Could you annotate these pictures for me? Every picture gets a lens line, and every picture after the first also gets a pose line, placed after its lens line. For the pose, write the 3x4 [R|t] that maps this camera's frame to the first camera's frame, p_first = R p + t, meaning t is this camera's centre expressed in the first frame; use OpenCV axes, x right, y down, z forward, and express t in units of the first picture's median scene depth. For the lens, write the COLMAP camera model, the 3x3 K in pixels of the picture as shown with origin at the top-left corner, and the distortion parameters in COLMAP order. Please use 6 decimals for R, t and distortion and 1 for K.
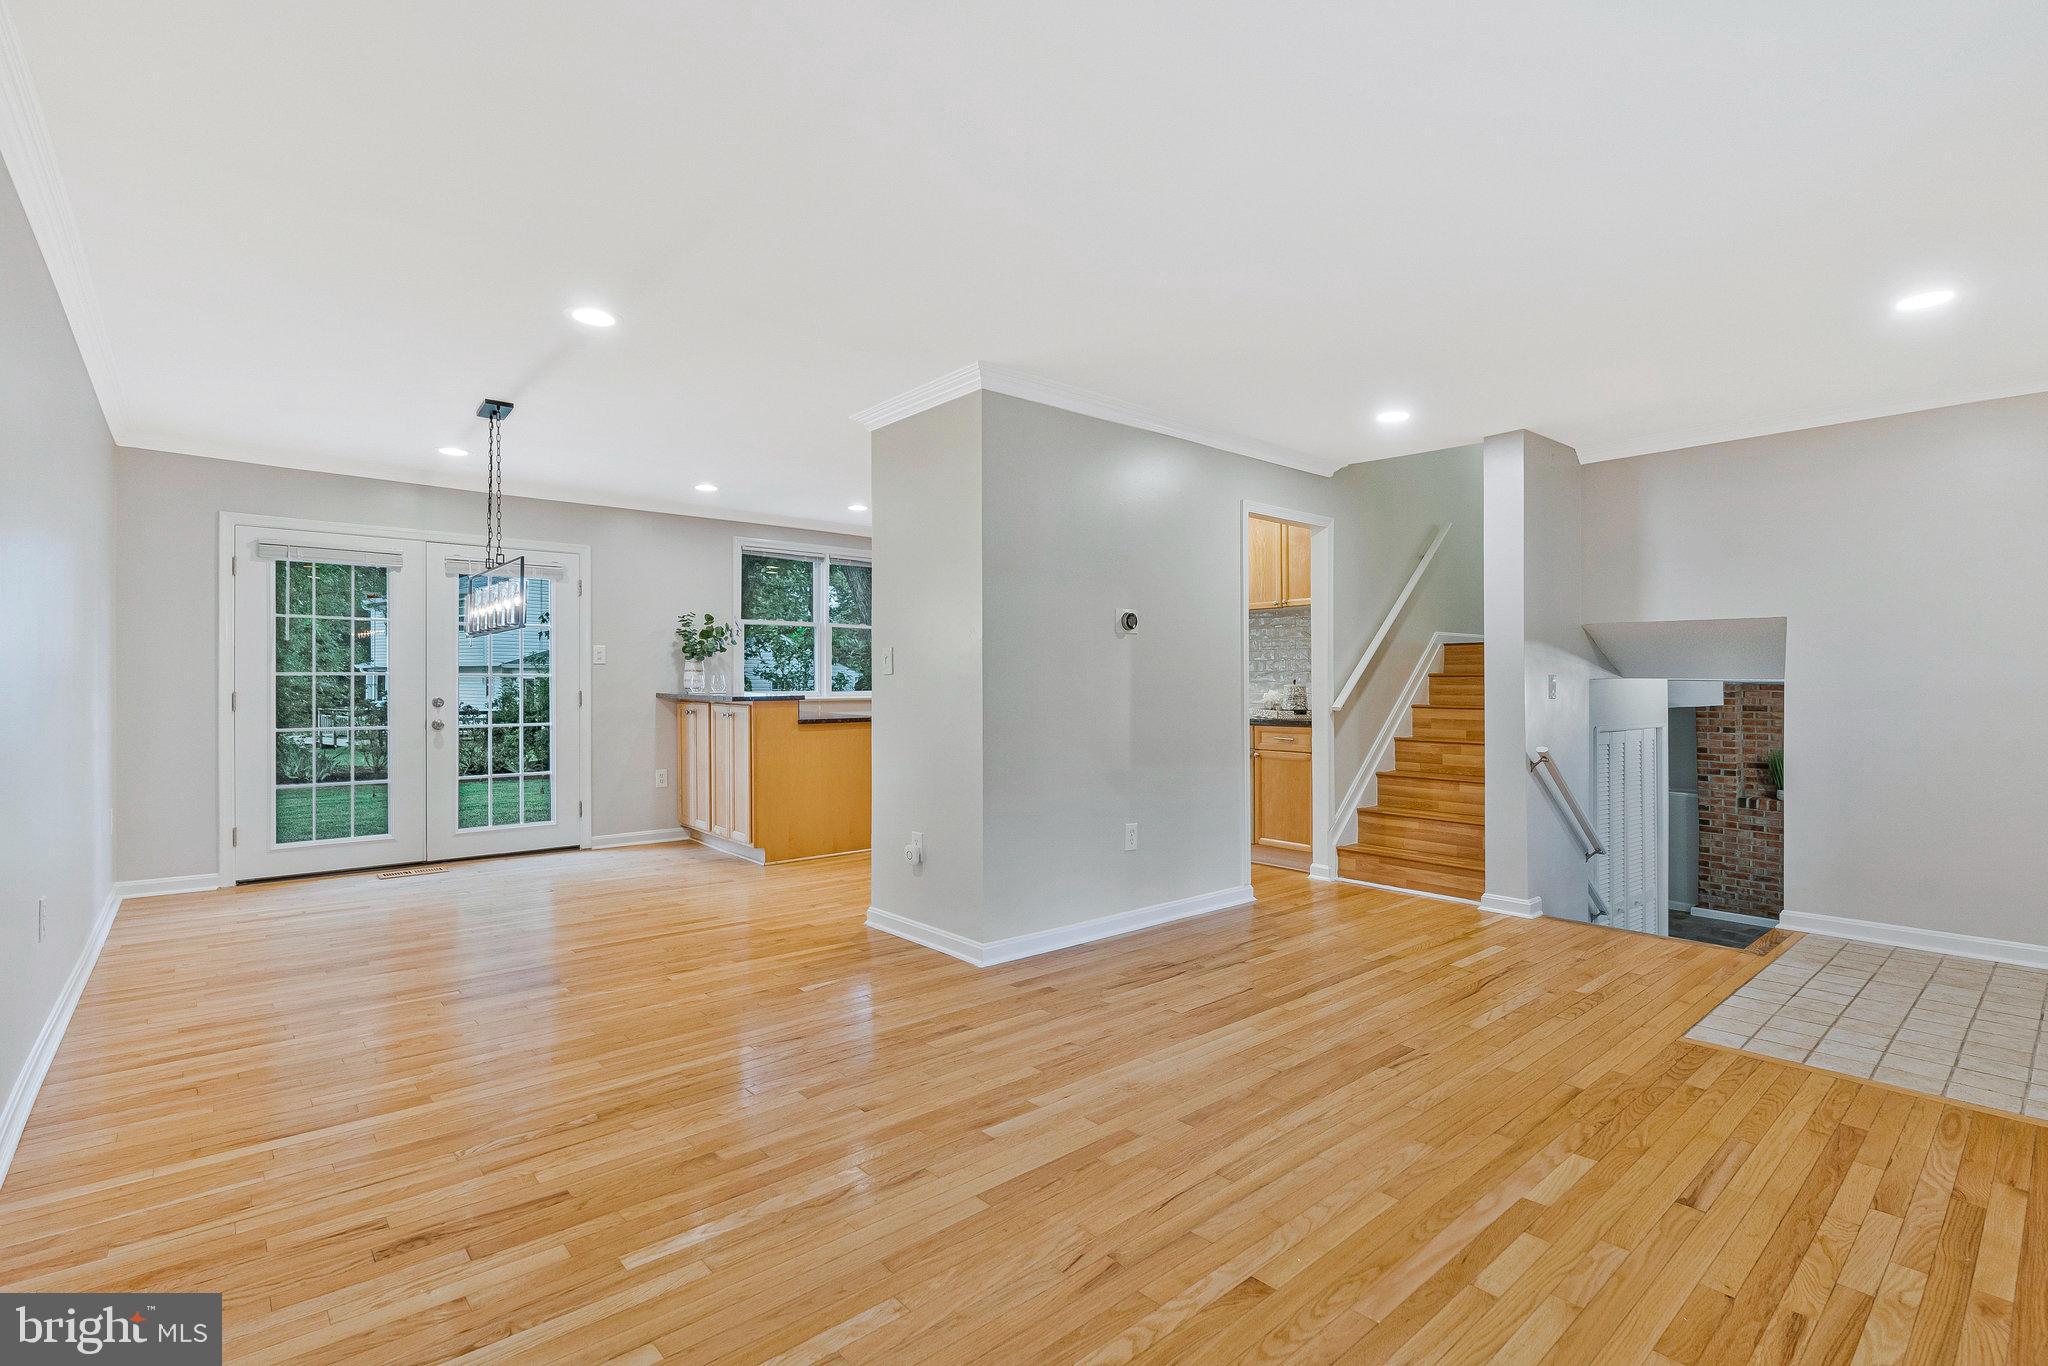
lens RADIAL K [[956.1, 0, 1039.8], [0, 956.1, 681.8], [0, 0, 1]] dist [-0.001859, 0.001716]
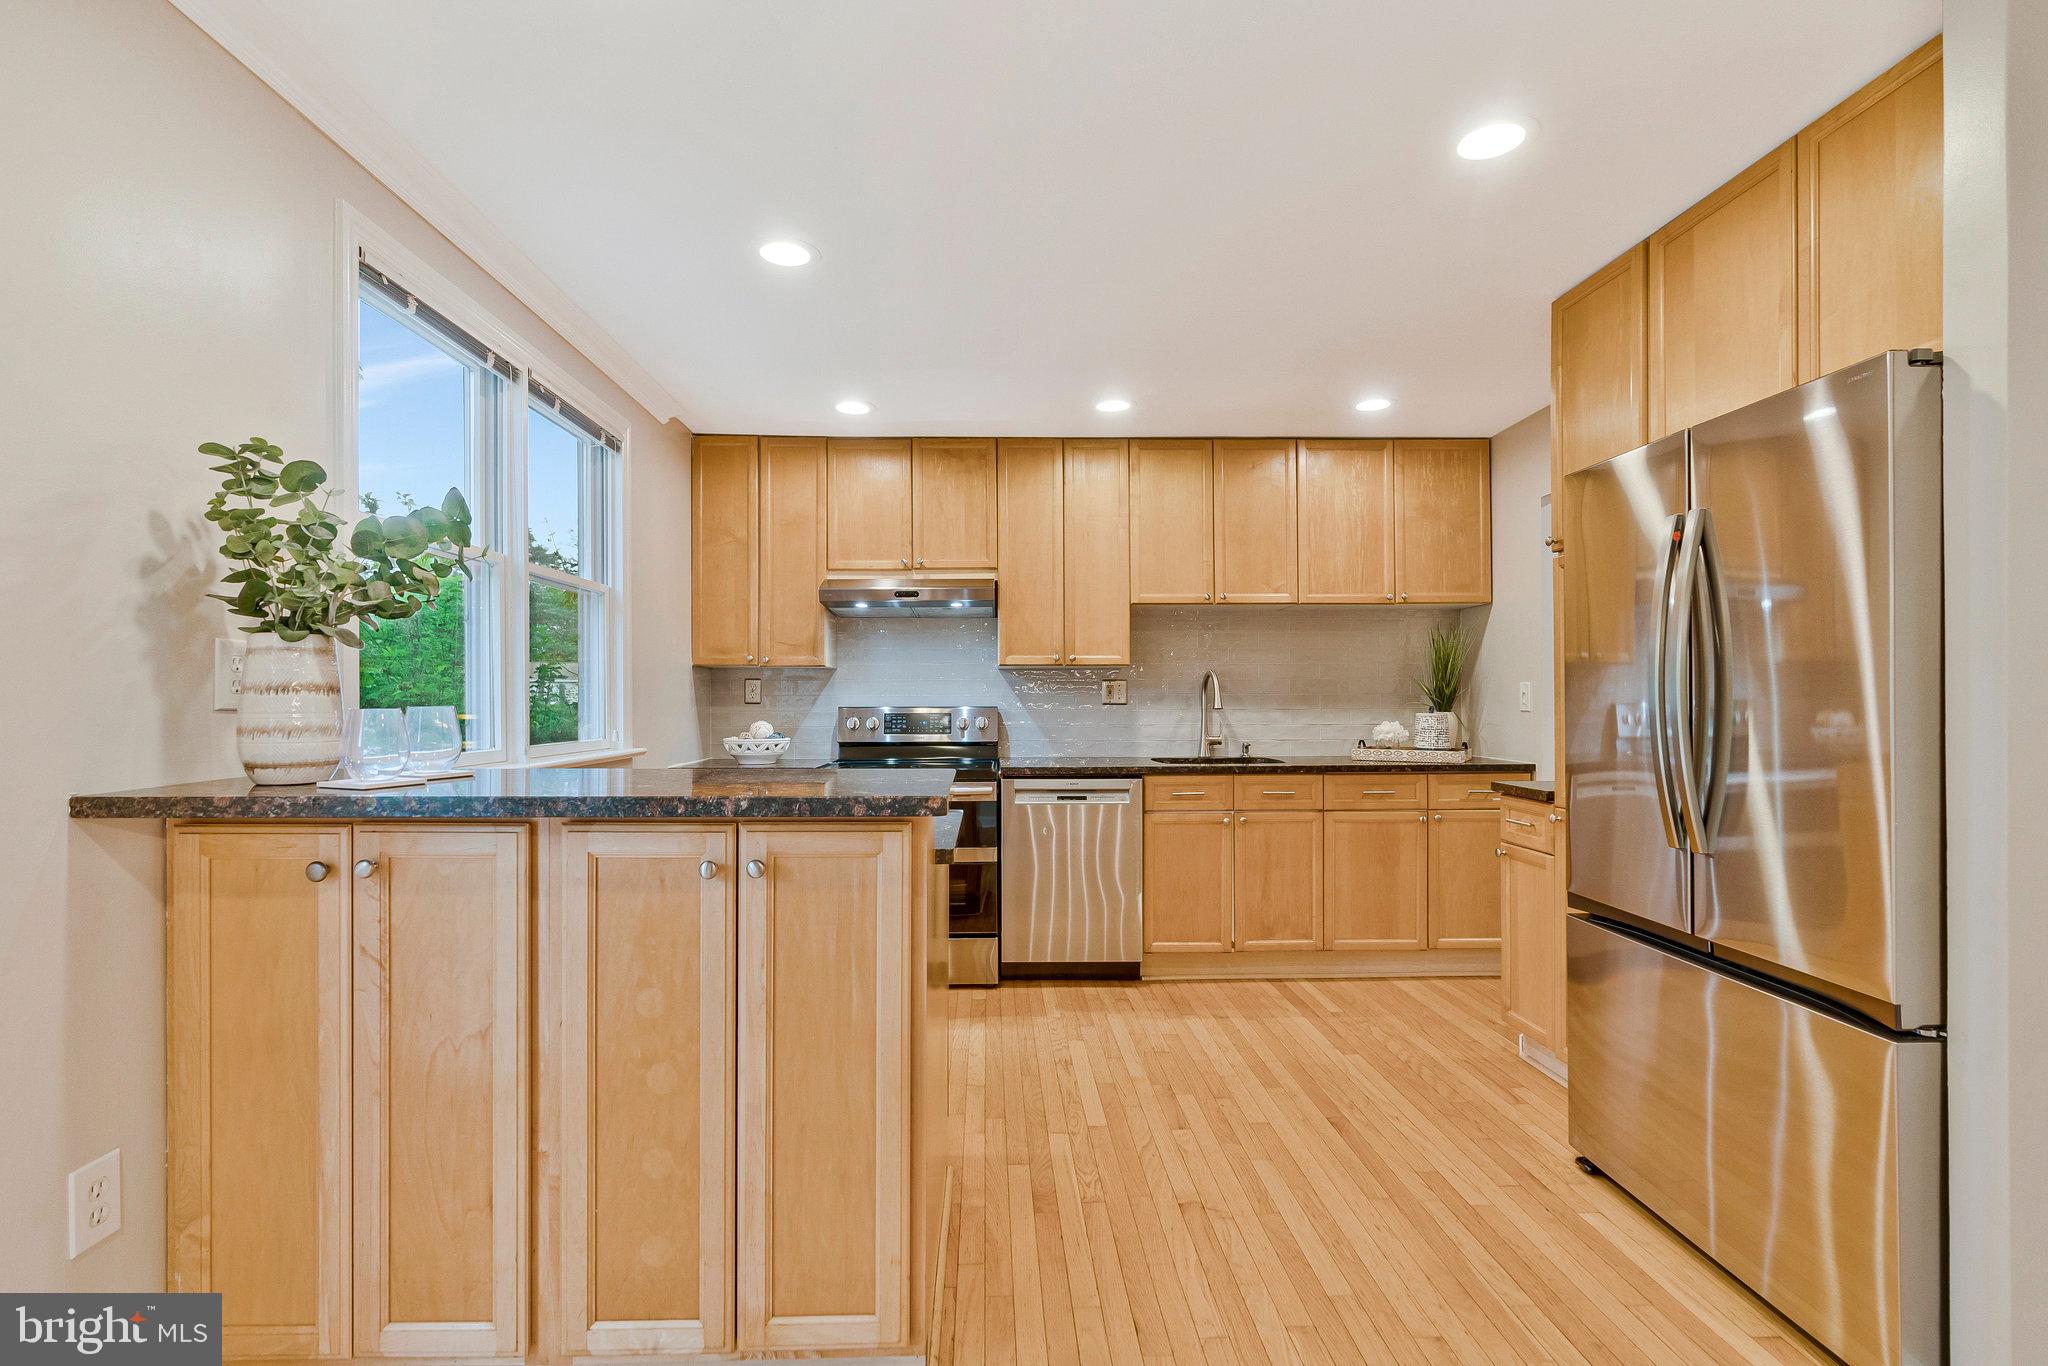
lens RADIAL K [[956.1, 0, 1016.6], [0, 956.1, 698.1], [0, 0, 1]] dist [-0.001859, 0.001716]
pose [[0.635504, -0.003102, 0.772091, -0.488109], [0.004688, 0.999989, 0.000158, -0.009529], [-0.772083, 0.003519, 0.635512, 0.808470]]
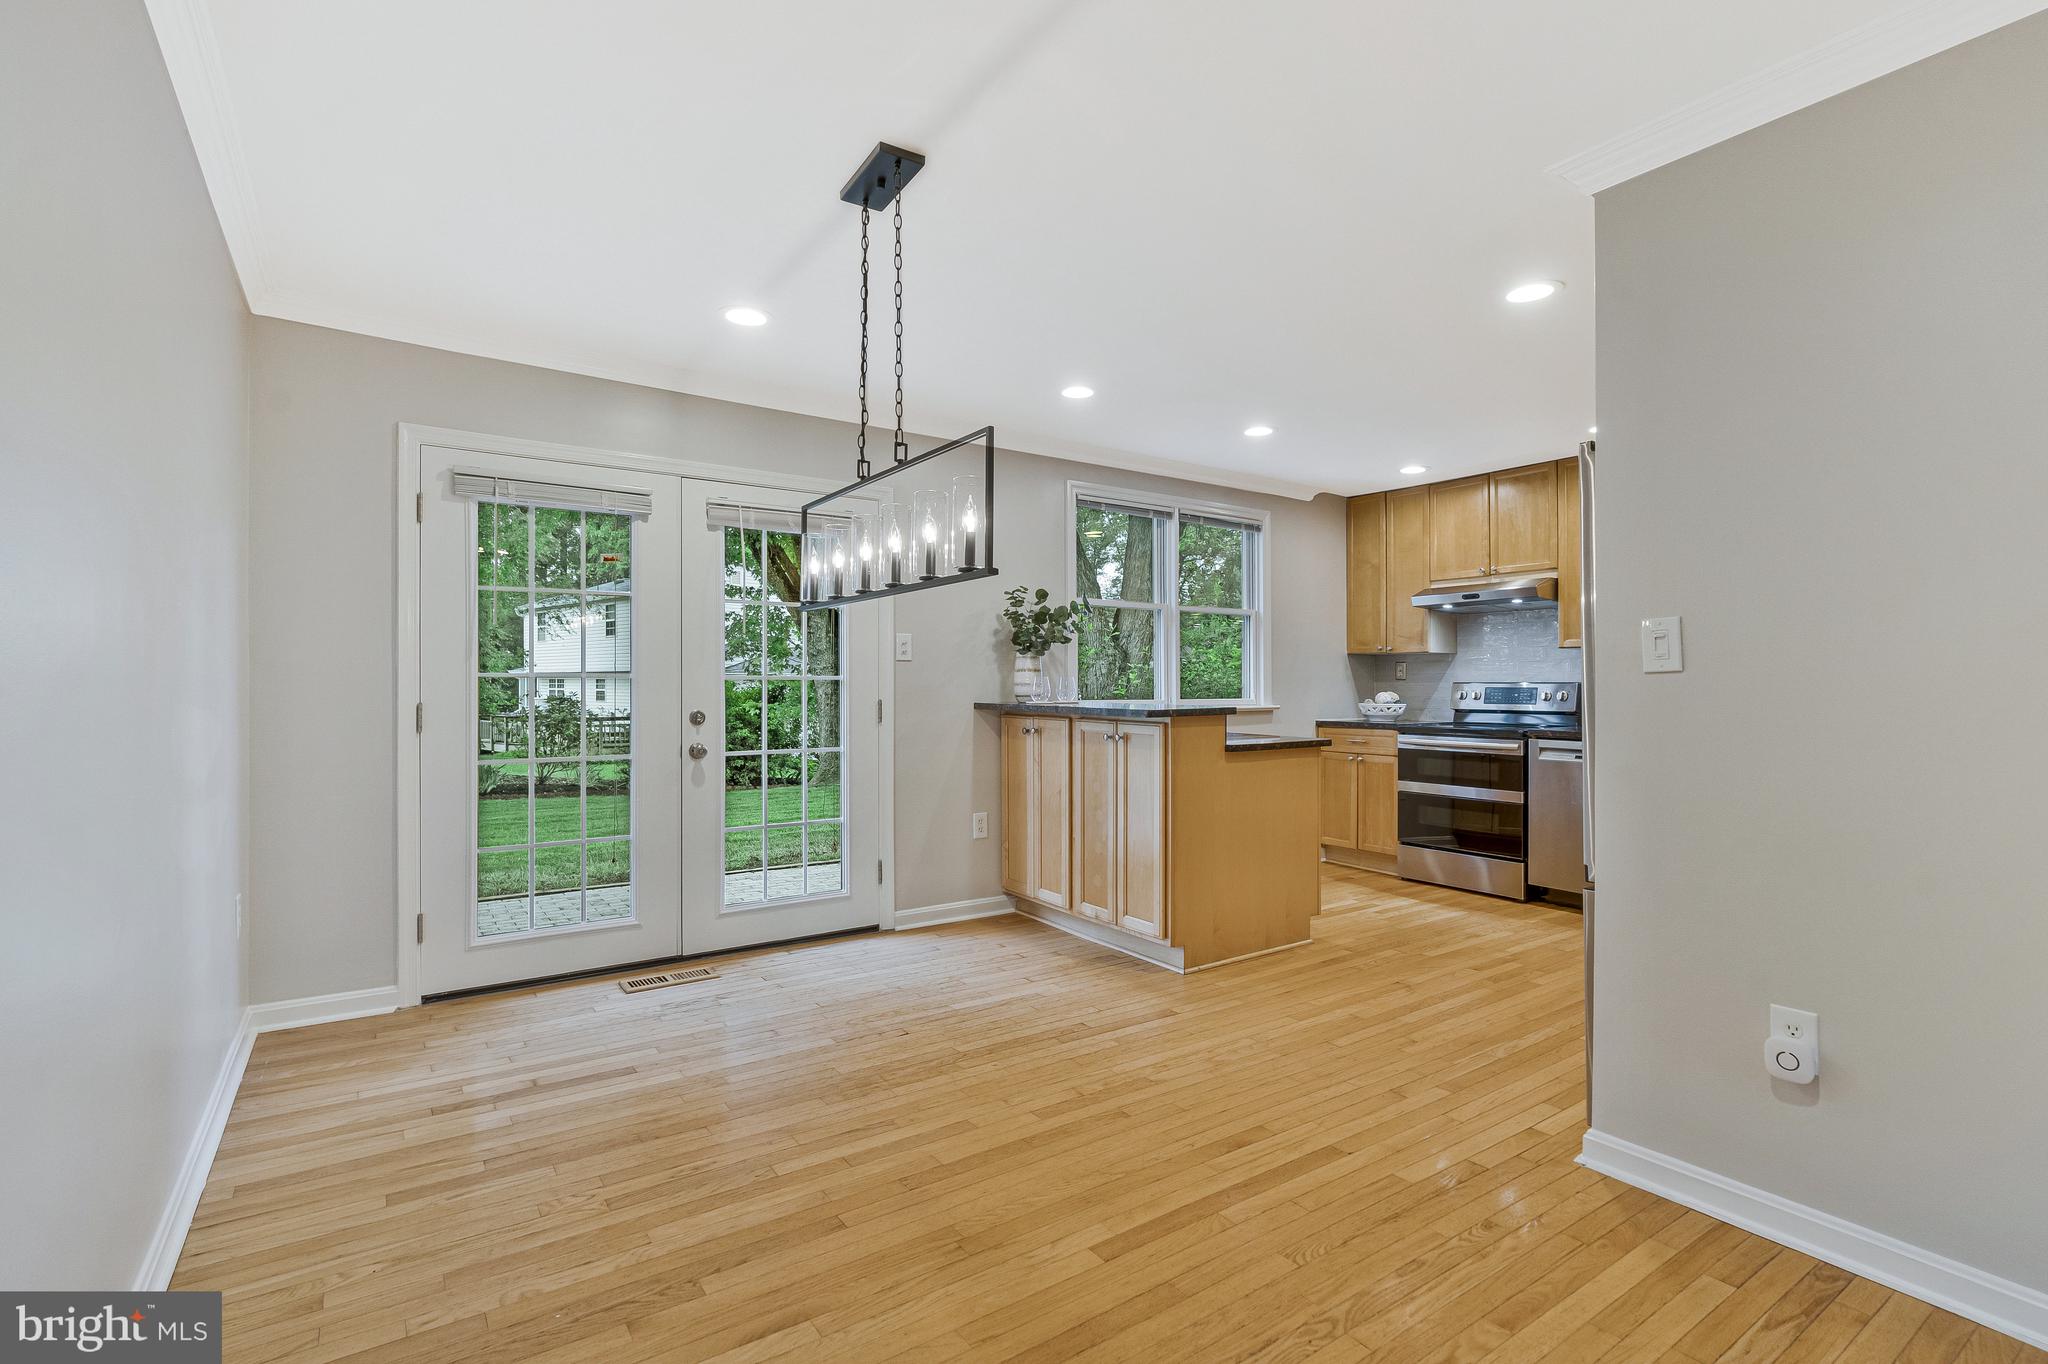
lens RADIAL K [[956.1, 0, 1040.4], [0, 956.1, 680.7], [0, 0, 1]] dist [-0.001859, 0.001716]
pose [[0.994438, -0.002230, -0.105305, -0.318629], [0.001829, 0.999991, -0.003911, -0.001444], [0.105312, 0.003696, 0.994432, 0.357999]]
